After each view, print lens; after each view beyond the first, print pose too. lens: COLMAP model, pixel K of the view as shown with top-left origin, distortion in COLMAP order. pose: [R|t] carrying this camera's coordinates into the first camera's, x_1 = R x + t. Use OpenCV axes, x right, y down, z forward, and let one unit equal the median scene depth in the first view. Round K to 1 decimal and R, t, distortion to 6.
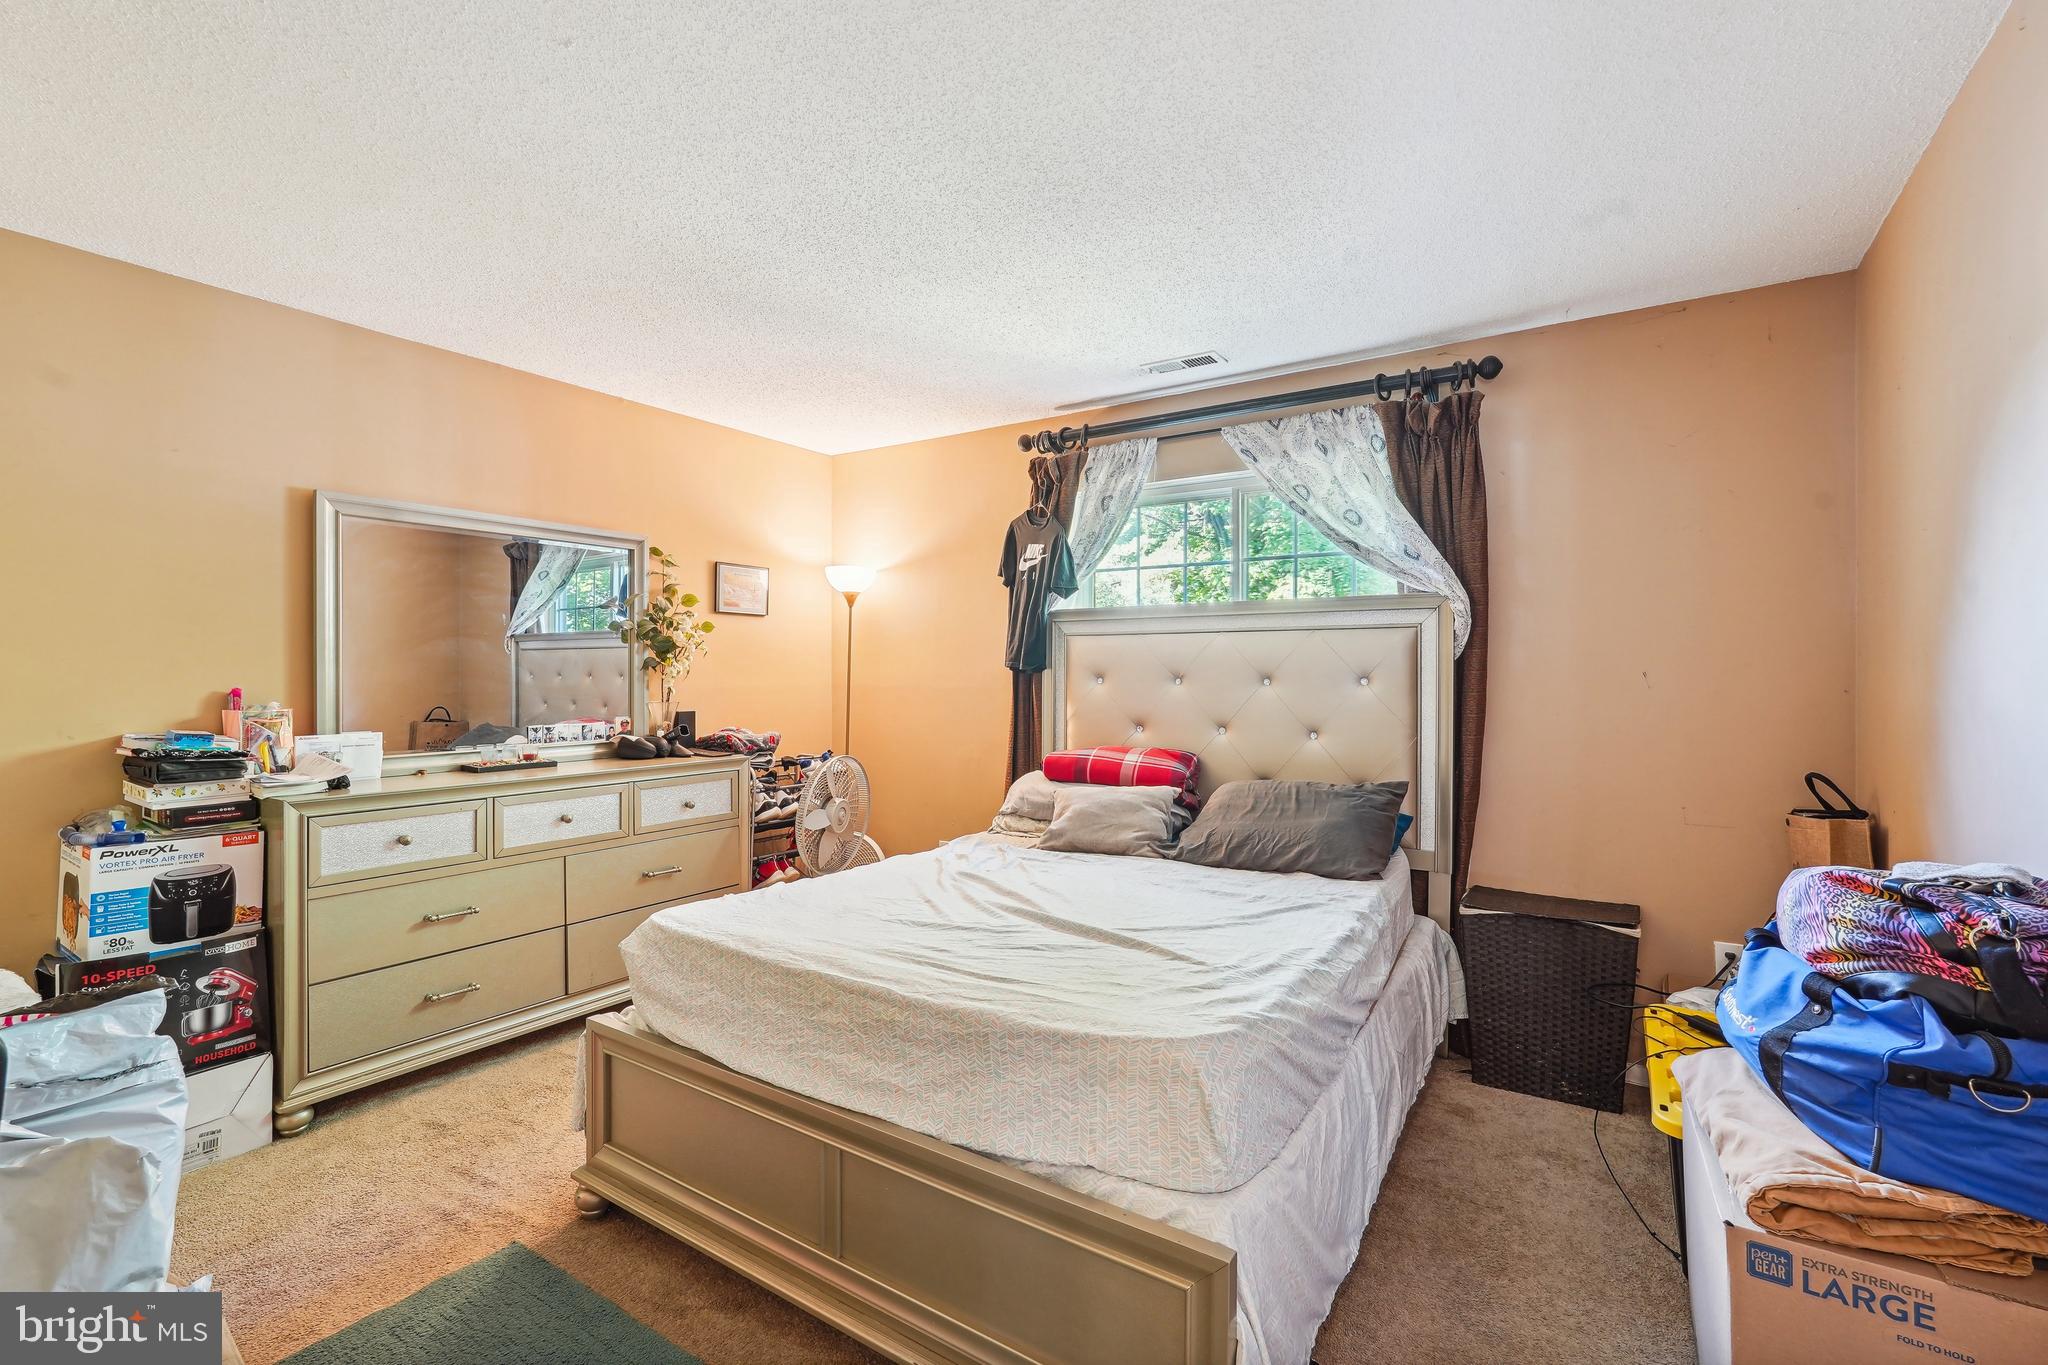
lens RADIAL K [[905.4, 0, 1022.4], [0, 905.4, 688.6], [0, 0, 1]] dist [-0.026568, 0.010335]
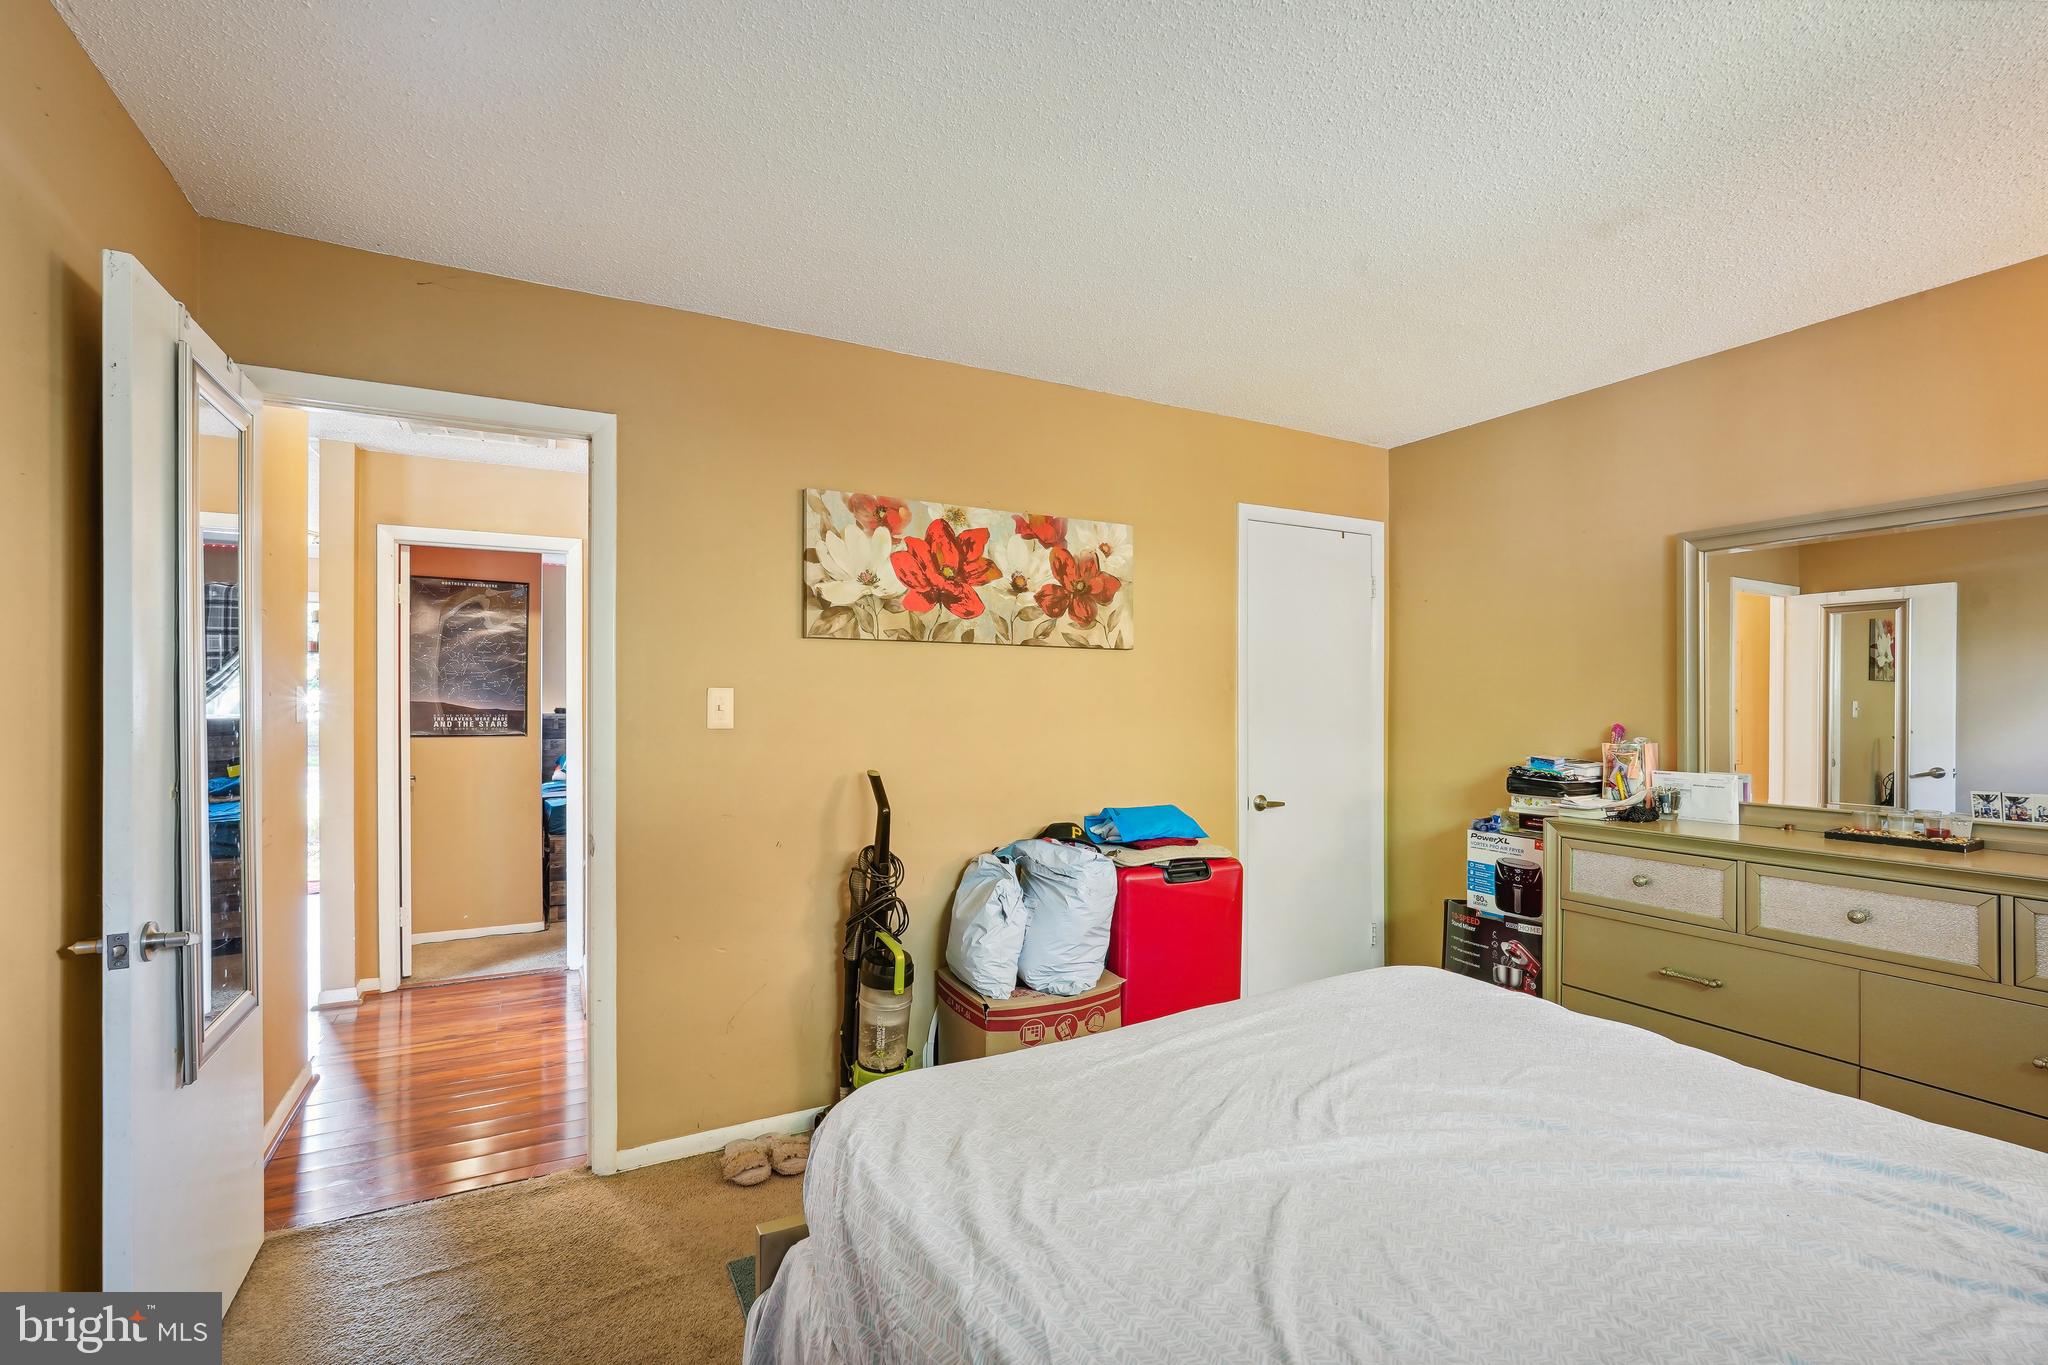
lens RADIAL K [[905.4, 0, 1022.4], [0, 905.4, 688.6], [0, 0, 1]] dist [-0.026568, 0.010335]
pose [[-0.473259, -0.014799, -0.880799, 0.581474], [-0.017485, 0.999820, -0.007404, -0.028421], [0.880750, 0.011897, -0.473433, 0.975779]]
